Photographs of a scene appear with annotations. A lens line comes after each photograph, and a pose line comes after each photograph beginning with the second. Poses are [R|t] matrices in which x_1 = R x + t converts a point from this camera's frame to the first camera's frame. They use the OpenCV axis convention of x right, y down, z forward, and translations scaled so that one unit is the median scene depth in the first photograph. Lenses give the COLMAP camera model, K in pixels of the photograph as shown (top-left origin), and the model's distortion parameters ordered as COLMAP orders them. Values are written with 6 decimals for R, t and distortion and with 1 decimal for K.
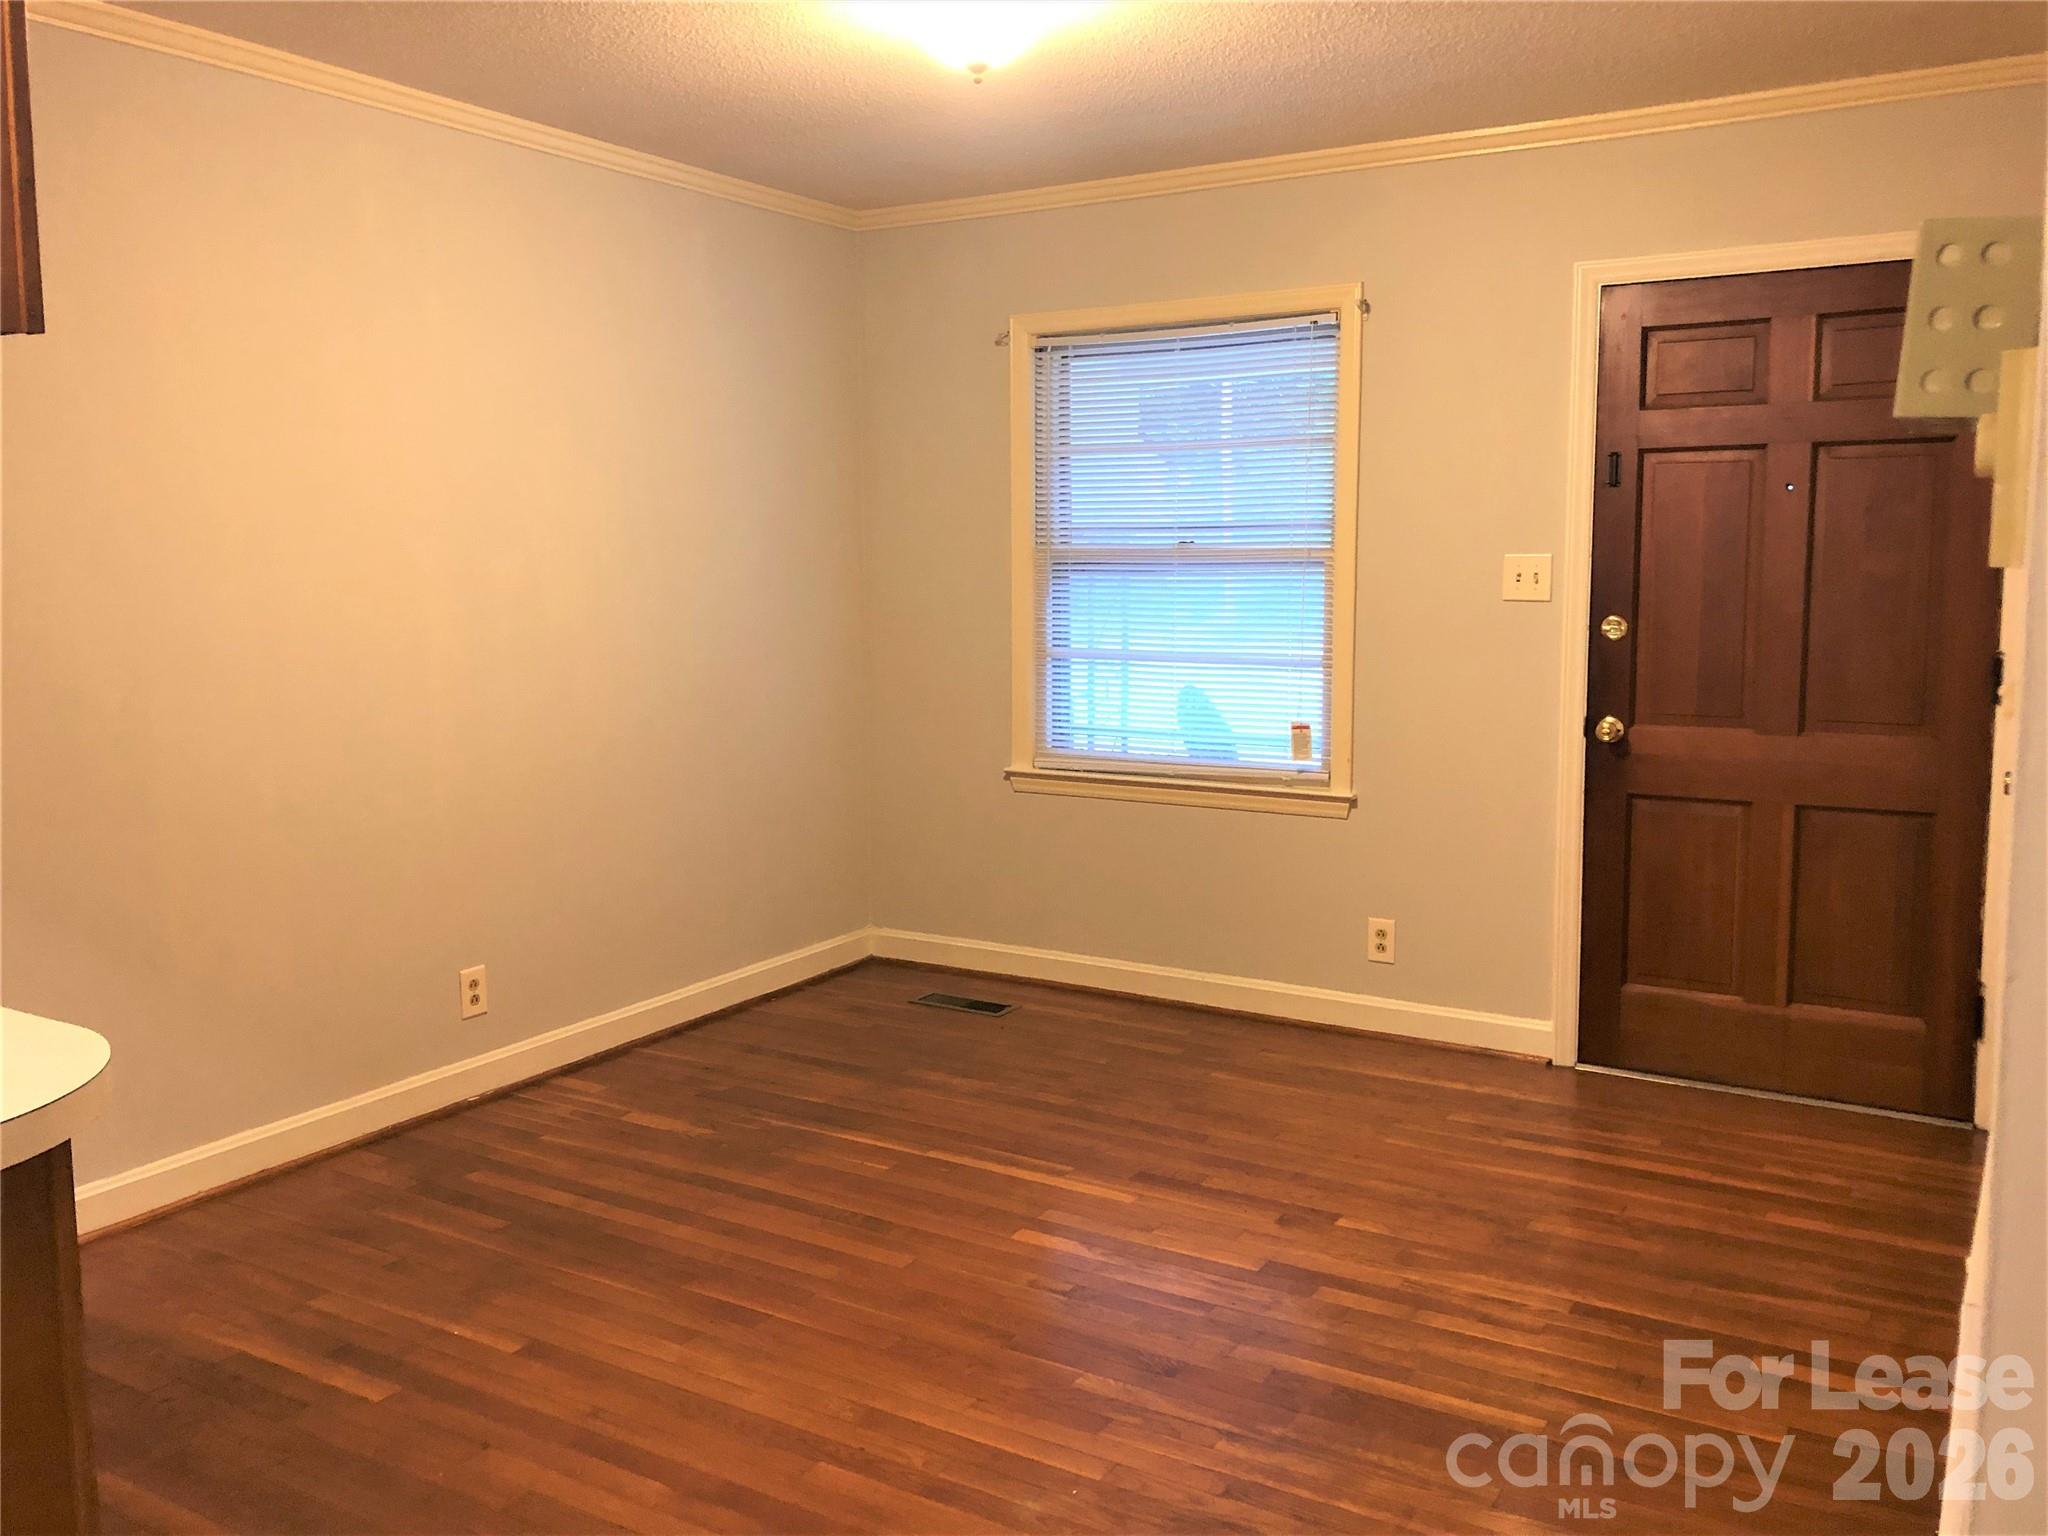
lens RADIAL K [[1685.4, 0, 1038.8], [0, 1685.4, 699.5], [0, 0, 1]] dist [0.016957, -0.004579]
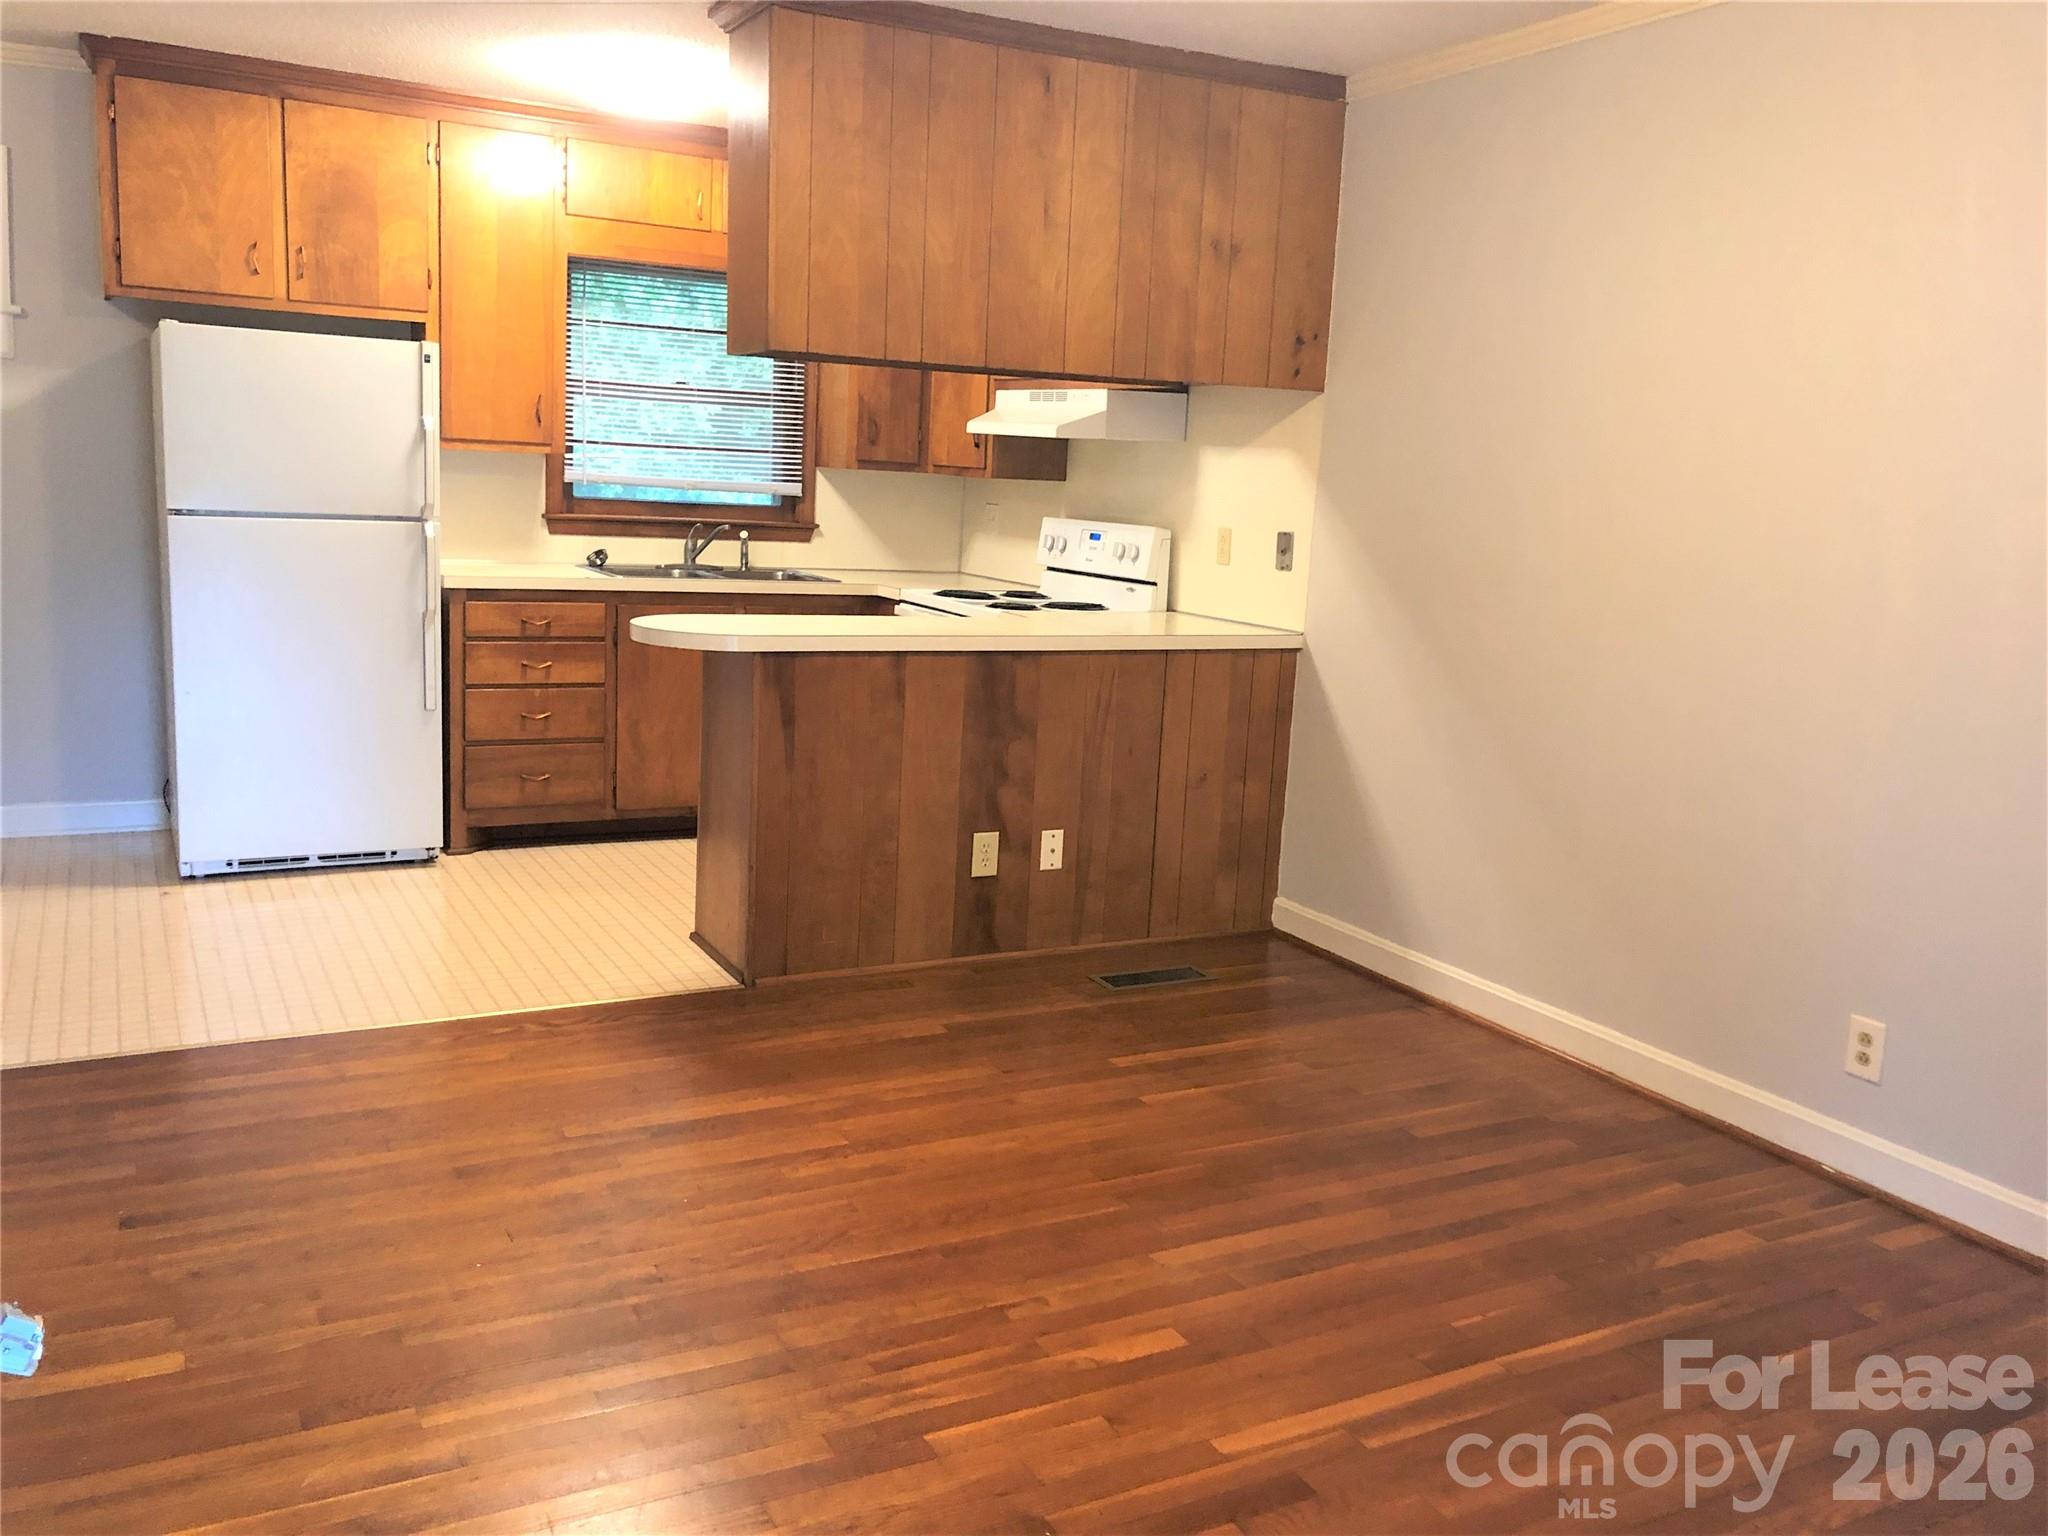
lens RADIAL K [[1685.4, 0, 1025.3], [0, 1685.4, 753.9], [0, 0, 1]] dist [0.016957, -0.004579]
pose [[-0.518331, 0.118496, -0.846931, 0.552541], [-0.121427, 0.970121, 0.210047, -0.084425], [0.846516, 0.211714, -0.488455, 1.072349]]
